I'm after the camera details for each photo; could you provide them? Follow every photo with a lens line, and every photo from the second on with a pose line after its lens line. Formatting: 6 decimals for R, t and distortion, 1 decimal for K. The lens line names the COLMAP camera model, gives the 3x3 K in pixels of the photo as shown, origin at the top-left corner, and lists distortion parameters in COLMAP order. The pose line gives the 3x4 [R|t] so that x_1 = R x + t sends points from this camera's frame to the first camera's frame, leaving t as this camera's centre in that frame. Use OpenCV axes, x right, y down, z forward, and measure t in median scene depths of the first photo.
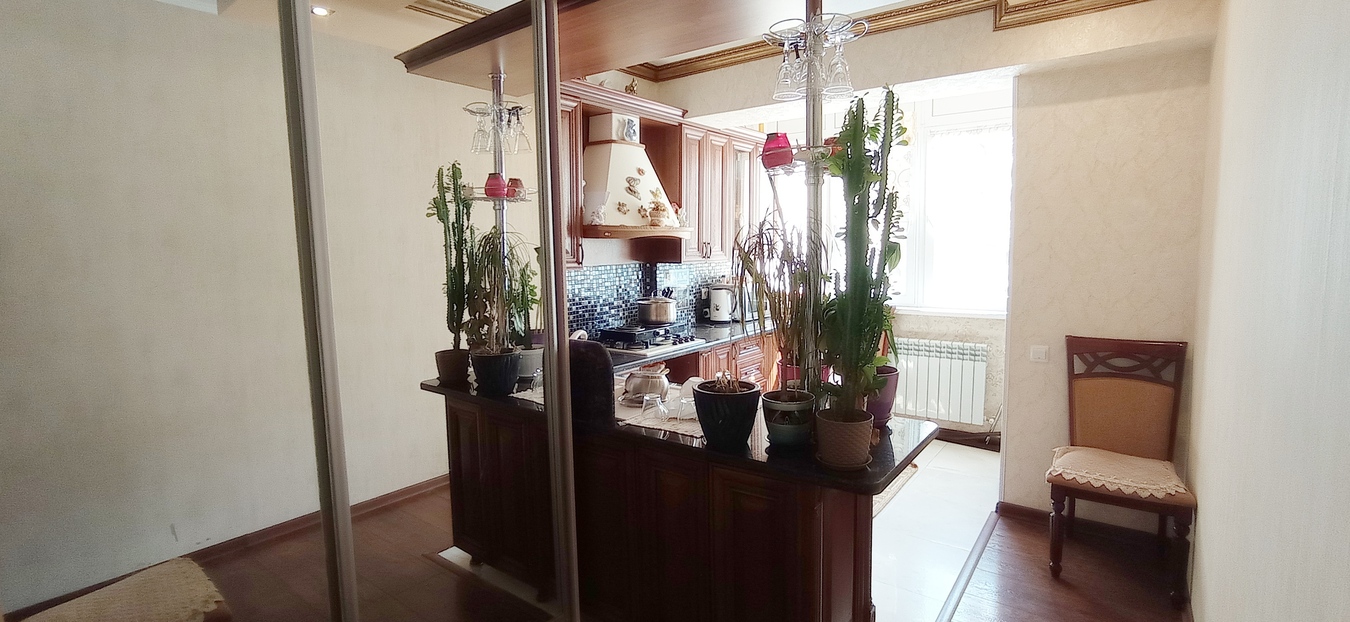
lens RADIAL K [[613.5, 0, 674.1], [0, 613.5, 309.6], [0, 0, 1]] dist [0.004371, 0.000528]
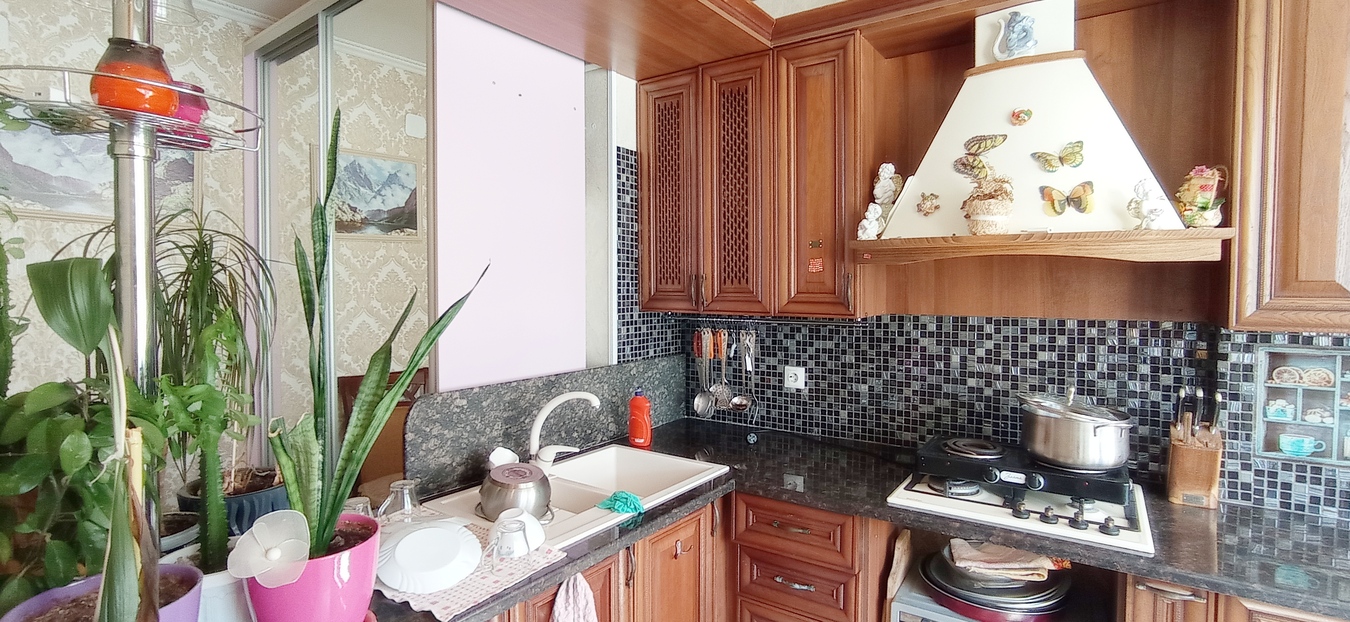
lens RADIAL K [[613.5, 0, 676.1], [0, 613.5, 306.5], [0, 0, 1]] dist [0.004371, 0.000528]
pose [[0.011897, 0.040537, -0.999107, 0.390031], [-0.107923, 0.993393, 0.039020, -0.070746], [0.994088, 0.107363, 0.016193, 0.718573]]
